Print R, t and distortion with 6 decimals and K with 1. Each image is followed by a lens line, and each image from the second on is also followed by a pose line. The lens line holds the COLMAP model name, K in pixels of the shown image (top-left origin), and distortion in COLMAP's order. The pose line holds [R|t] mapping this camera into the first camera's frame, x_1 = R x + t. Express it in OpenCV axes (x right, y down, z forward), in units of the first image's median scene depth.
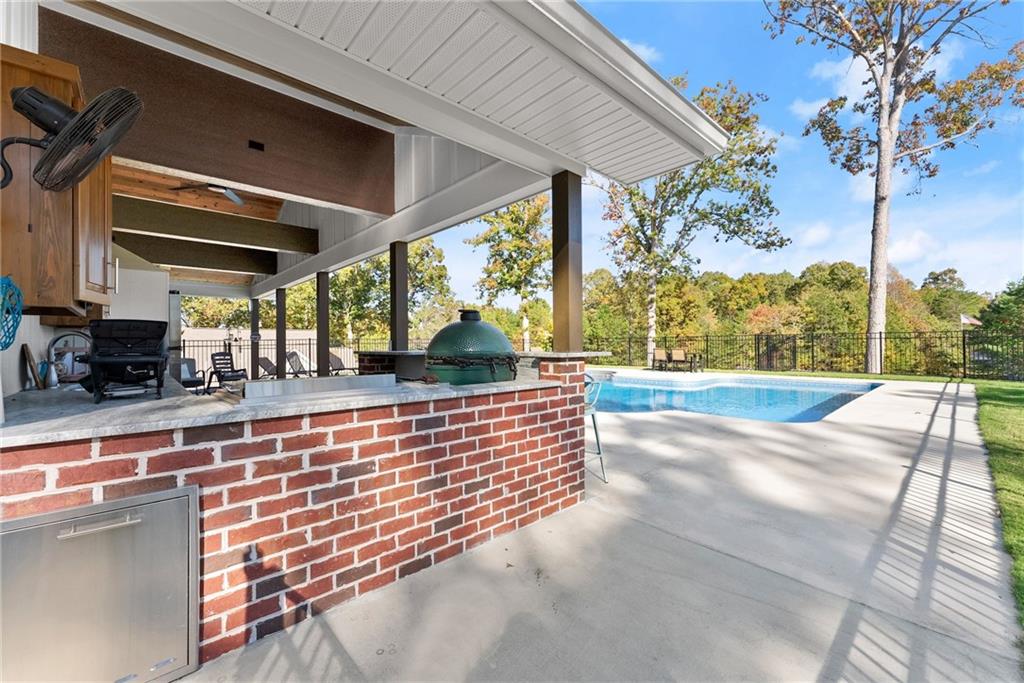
lens RADIAL K [[412.8, 0, 512.0], [0, 412.8, 341.5], [0, 0, 1]] dist [0.001413, 0.000155]
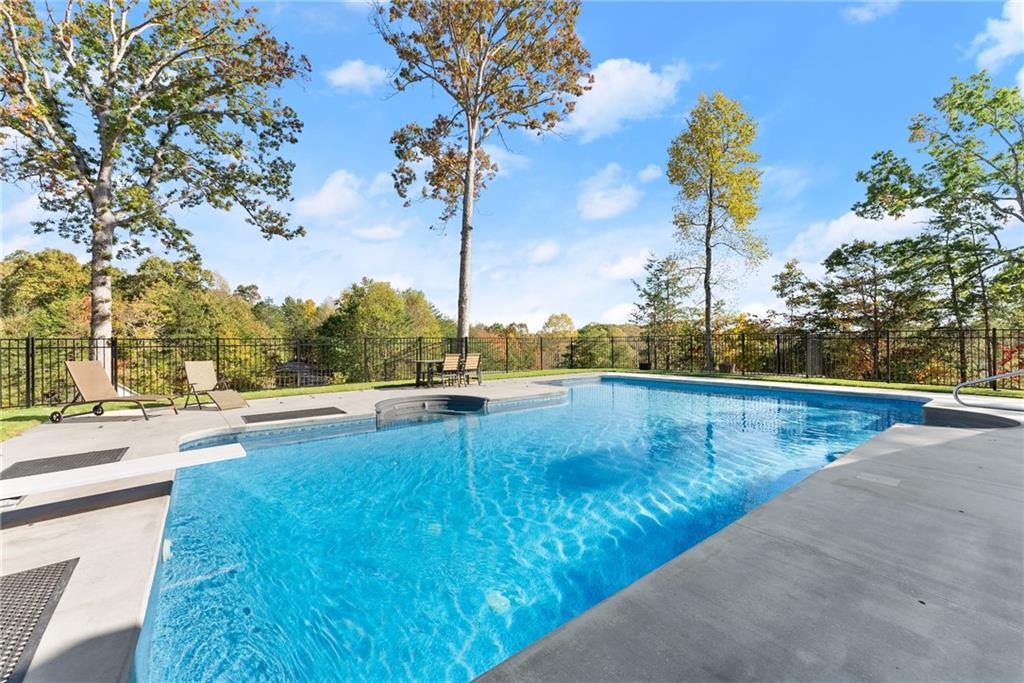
lens RADIAL K [[412.8, 0, 512.0], [0, 412.8, 341.5], [0, 0, 1]] dist [0.001413, 0.000155]
pose [[0.095715, 0.009924, 0.995359, -0.150972], [0.000347, 0.999950, -0.010003, 0.000642], [-0.995409, 0.001303, 0.095706, 0.385893]]
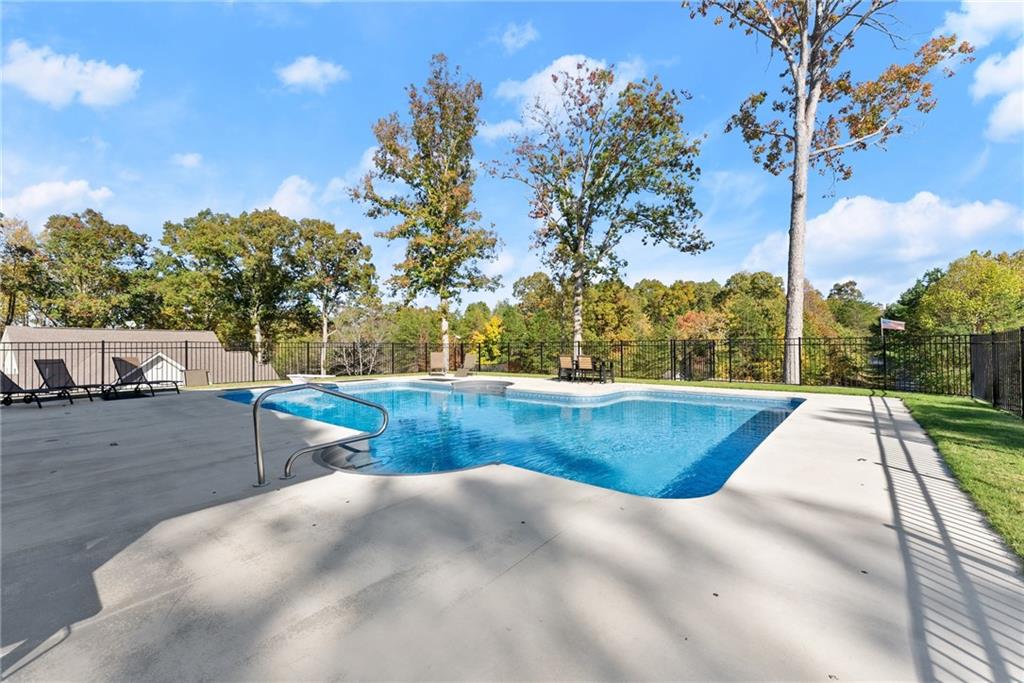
lens RADIAL K [[412.8, 0, 512.0], [0, 412.8, 341.5], [0, 0, 1]] dist [0.001413, 0.000155]
pose [[0.991634, 0.005547, 0.128964, 0.065231], [-0.004278, 0.999940, -0.010117, -0.001237], [-0.129013, 0.009480, 0.991598, 0.079182]]
